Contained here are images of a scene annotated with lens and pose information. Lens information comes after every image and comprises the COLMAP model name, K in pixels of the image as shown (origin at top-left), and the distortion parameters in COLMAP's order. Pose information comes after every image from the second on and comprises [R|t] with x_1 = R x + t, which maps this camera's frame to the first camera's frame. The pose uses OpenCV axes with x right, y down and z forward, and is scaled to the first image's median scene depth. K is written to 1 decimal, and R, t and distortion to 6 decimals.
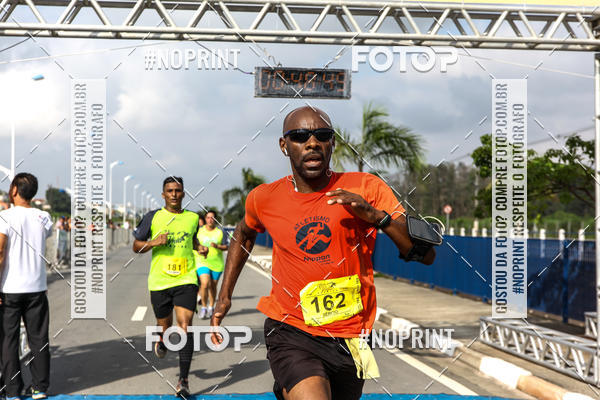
lens RADIAL K [[944.2, 0, 300.0], [0, 944.2, 200.0], [0, 0, 1]] dist [0.106501, -0.102127]
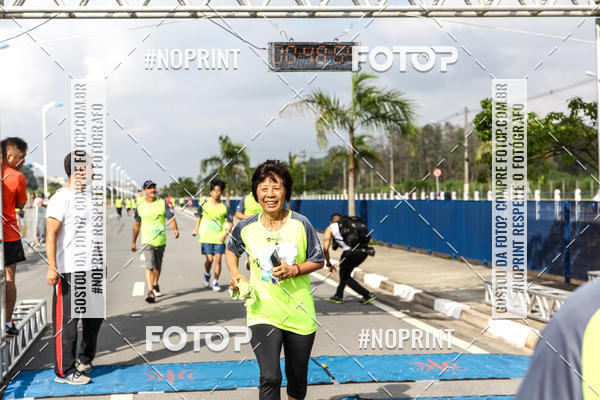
lens RADIAL K [[1013.4, 0, 300.0], [0, 1013.4, 200.0], [0, 0, 1]] dist [0.136610, -0.076831]
pose [[0.999170, -0.030893, 0.026538, -0.035882], [0.029990, 0.998980, 0.033758, -0.004604], [-0.027554, -0.032934, 0.999078, -0.082920]]
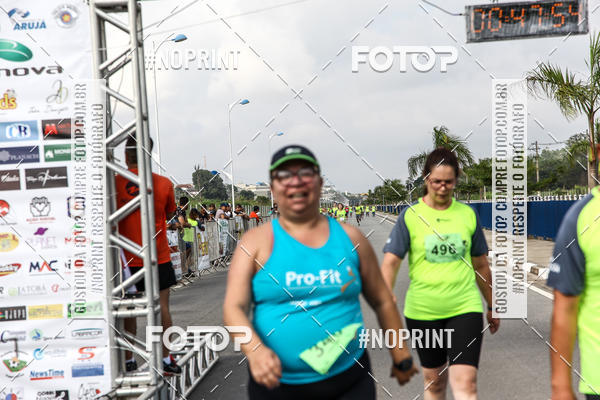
lens RADIAL K [[1190.1, 0, 300.0], [0, 1190.1, 200.0], [0, 0, 1]] dist [0.238782, -0.146448]
pose [[0.983939, -0.063127, -0.166972, -0.018888], [0.067290, 0.997545, 0.019382, -0.002425], [0.165339, -0.030307, 0.985771, -0.040694]]
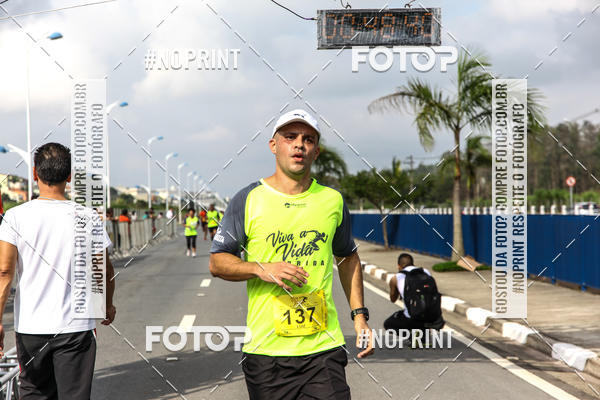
lens RADIAL K [[1166.0, 0, 300.0], [0, 1166.0, 200.0], [0, 0, 1]] dist [0.230638, -0.443578]
pose [[0.996969, -0.031548, -0.071116, 0.002084], [0.032954, 0.999282, 0.018679, -0.001365], [0.070475, -0.020966, 0.997293, 0.017076]]
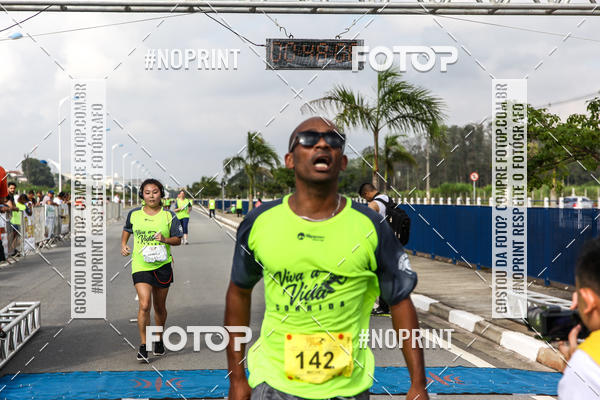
lens RADIAL K [[1083.0, 0, 300.0], [0, 1083.0, 200.0], [0, 0, 1]] dist [0.186079, -0.158188]
pose [[0.999882, -0.013281, -0.007716, -0.004412], [0.013510, 0.999446, 0.030430, -0.004954], [0.007308, -0.030531, 0.999507, -0.106763]]
